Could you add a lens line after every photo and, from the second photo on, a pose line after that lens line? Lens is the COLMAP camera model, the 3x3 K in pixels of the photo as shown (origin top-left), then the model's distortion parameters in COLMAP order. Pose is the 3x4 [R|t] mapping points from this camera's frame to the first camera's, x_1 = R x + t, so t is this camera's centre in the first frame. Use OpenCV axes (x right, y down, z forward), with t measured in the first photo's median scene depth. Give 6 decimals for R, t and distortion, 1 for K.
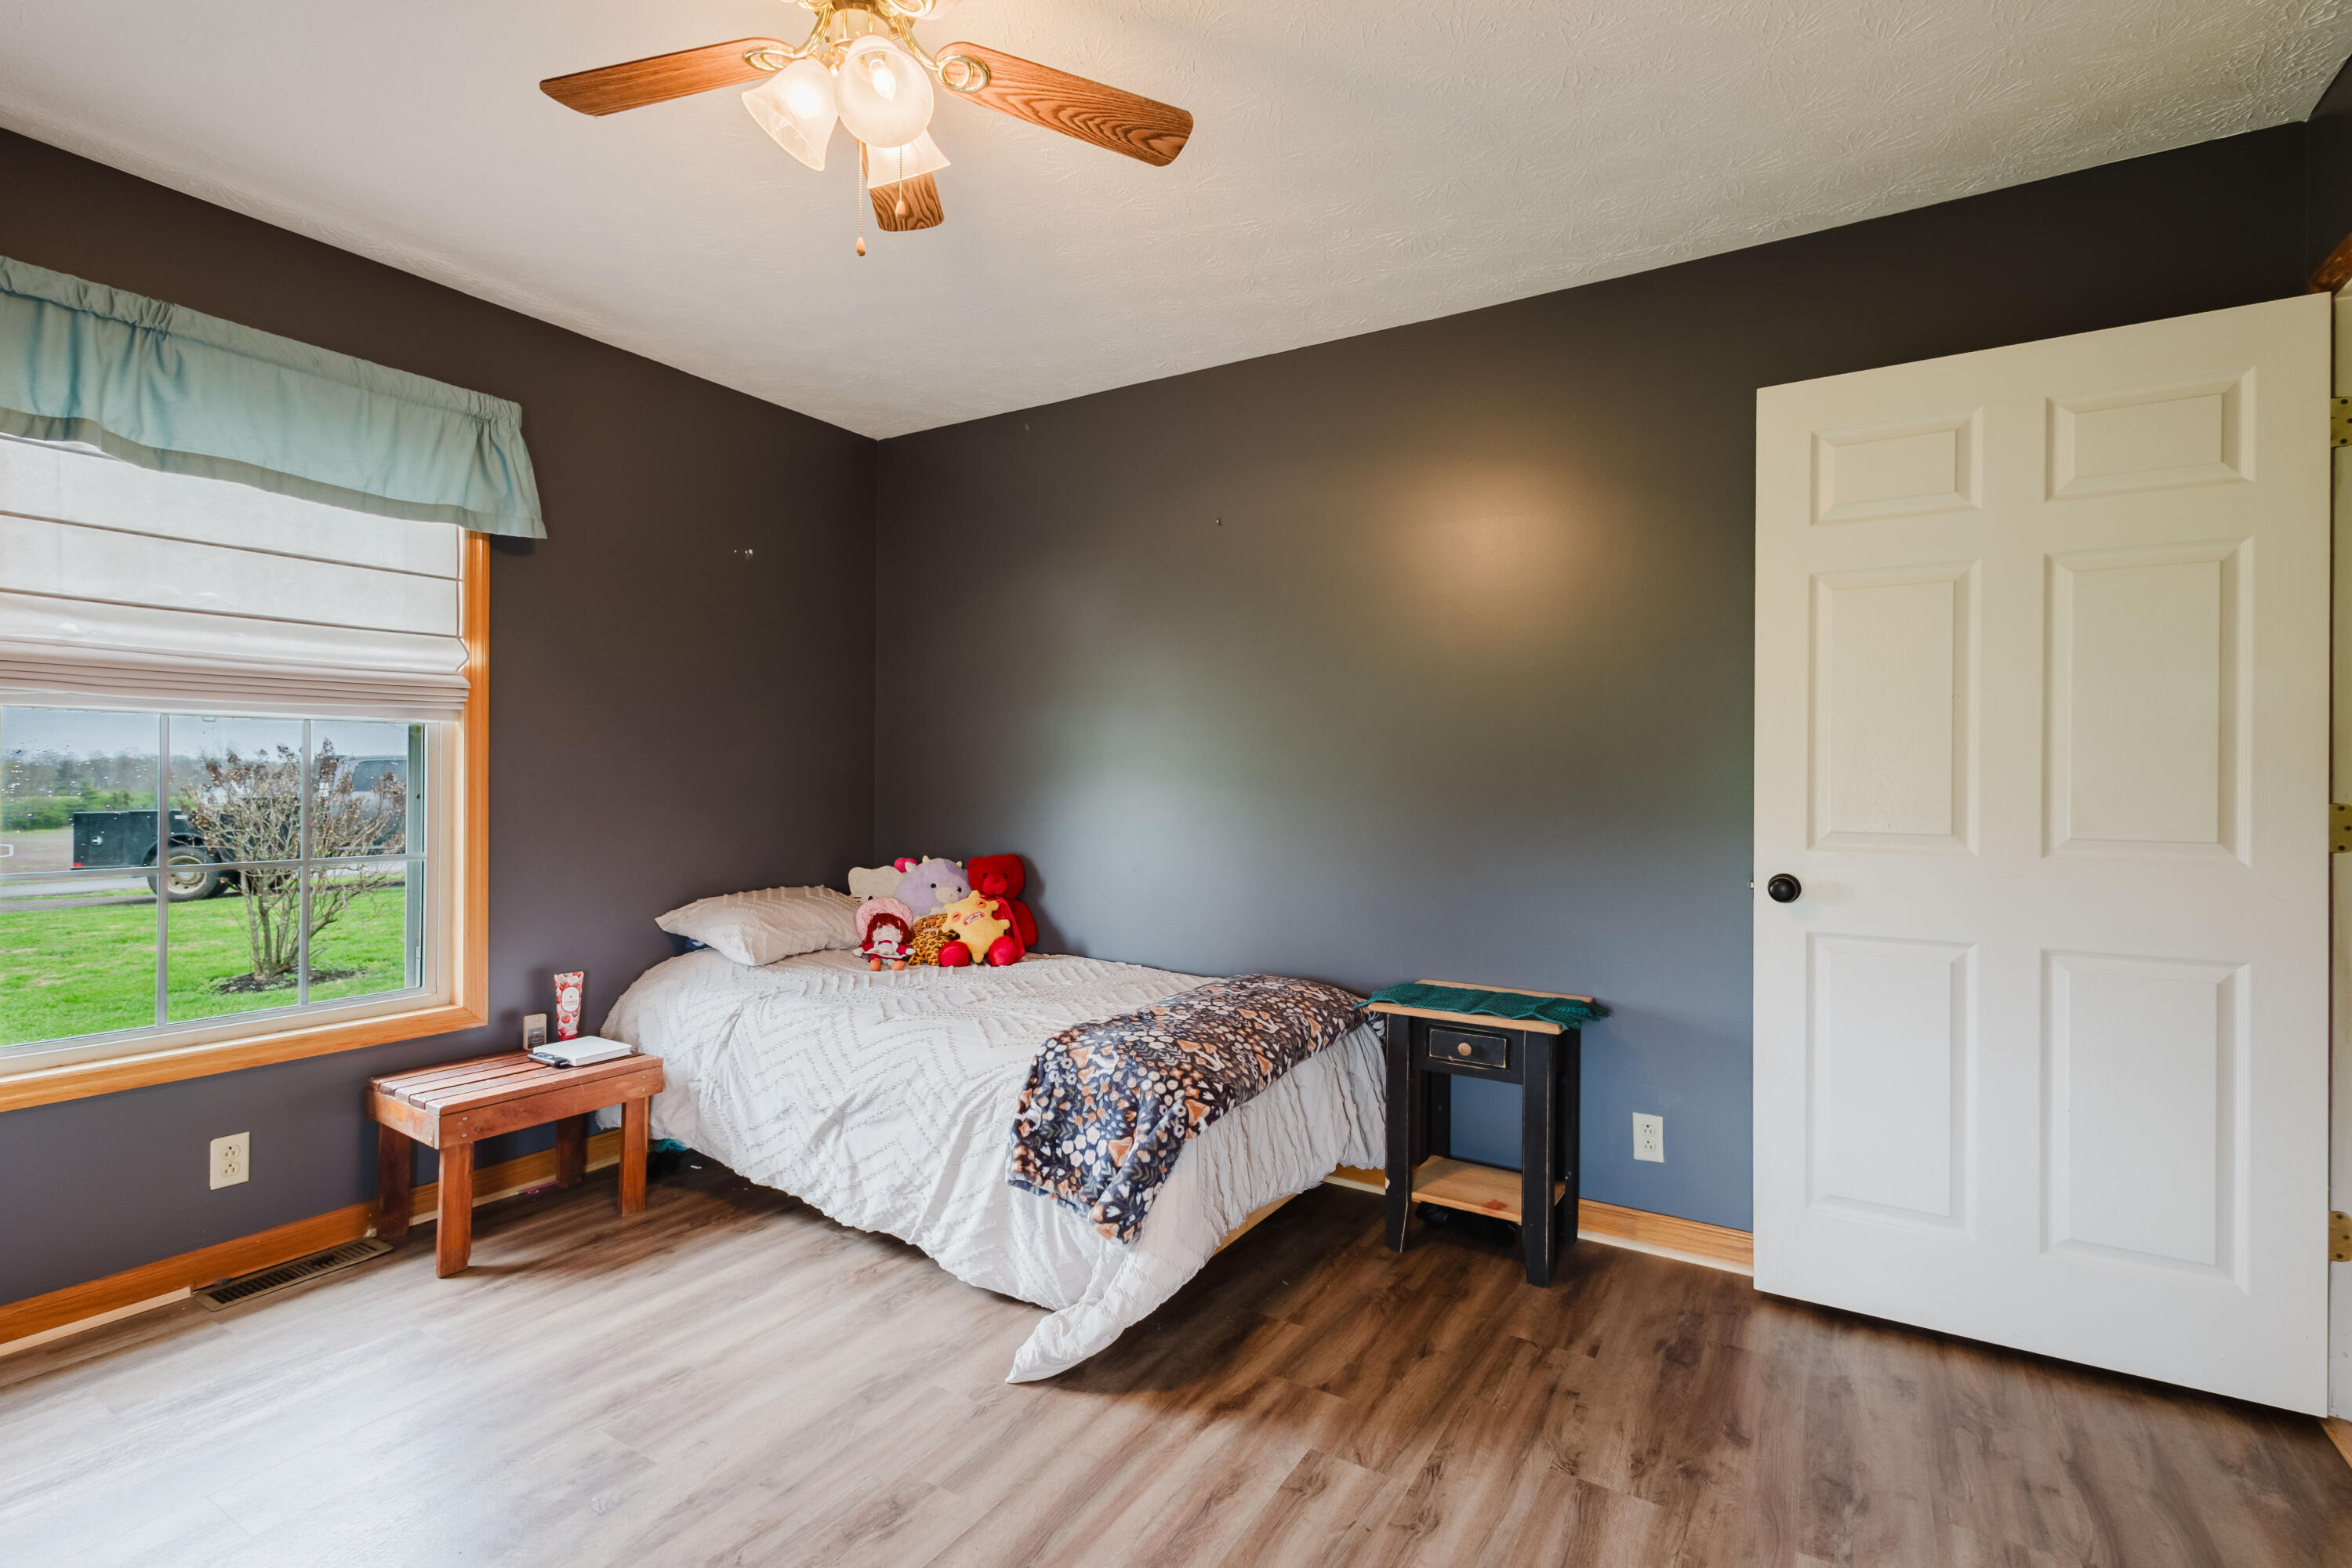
lens RADIAL K [[1084.6, 0, 1176.9], [0, 1084.6, 778.6], [0, 0, 1]] dist [0.012968, -0.003972]
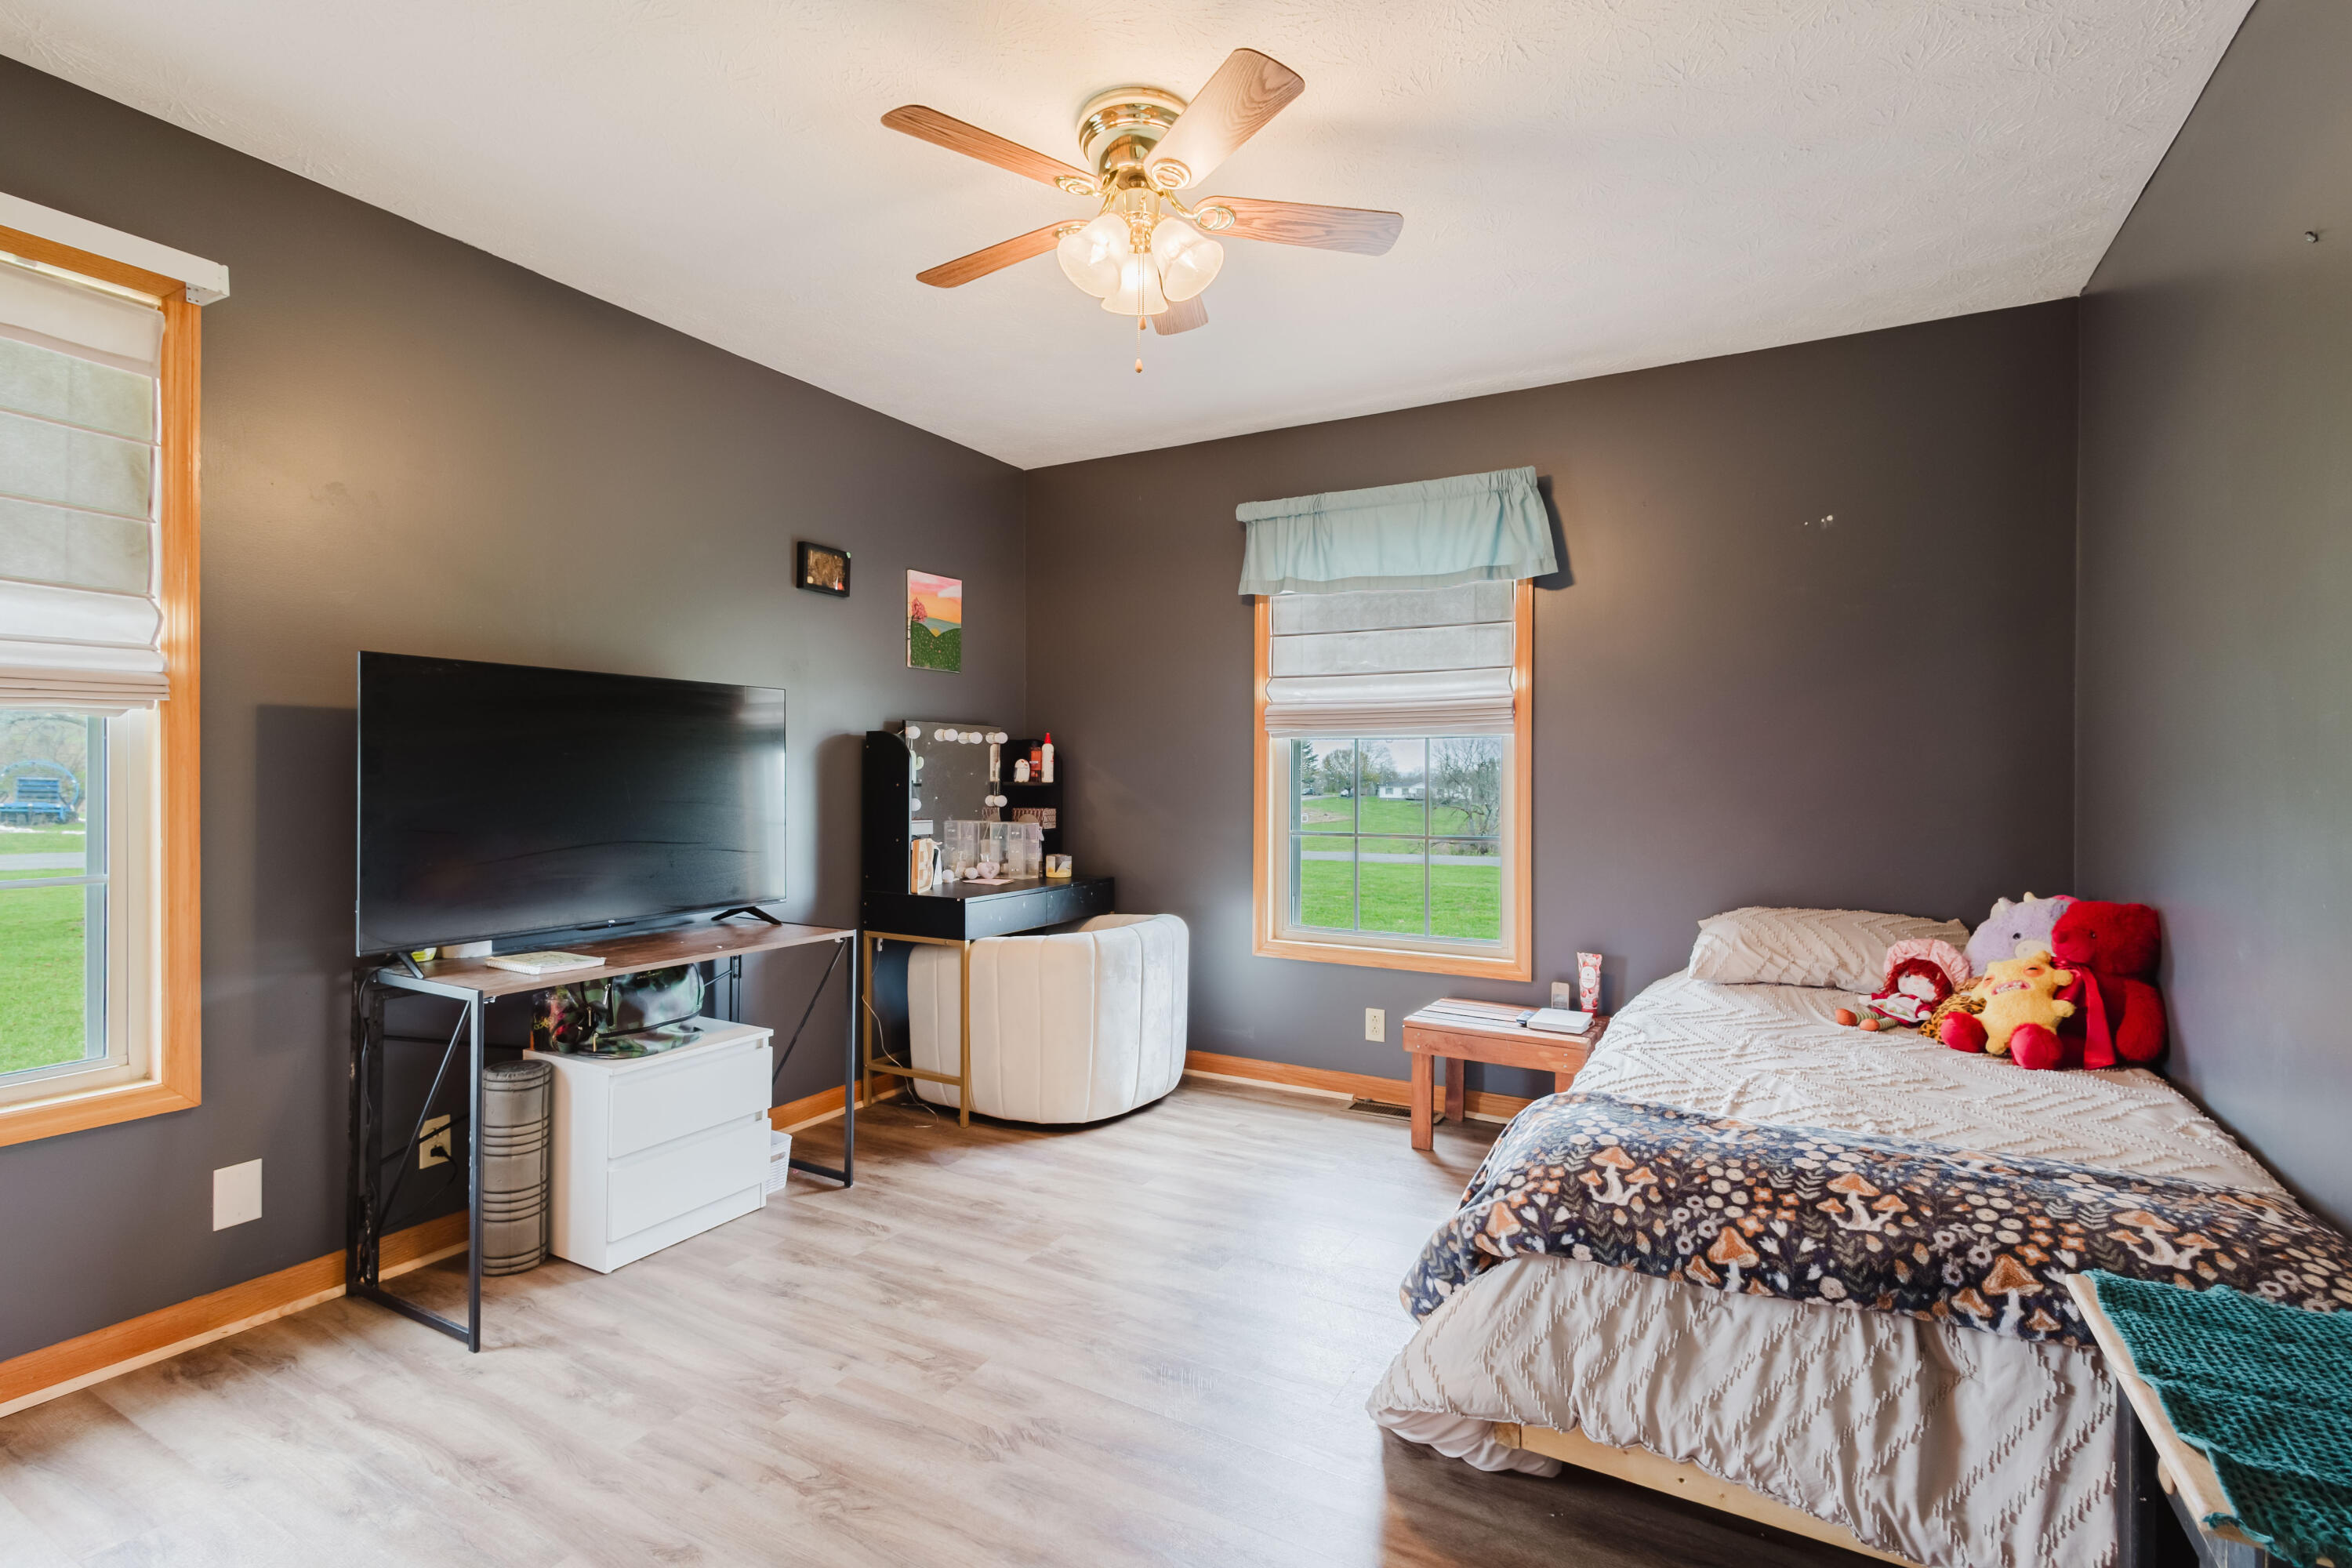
lens RADIAL K [[1084.6, 0, 1176.9], [0, 1084.6, 778.6], [0, 0, 1]] dist [0.012968, -0.003972]
pose [[0.041501, -0.002397, -0.999136, 0.572608], [-0.003996, 0.999989, -0.002565, 0.003886], [0.999130, 0.004099, 0.041491, 0.564958]]
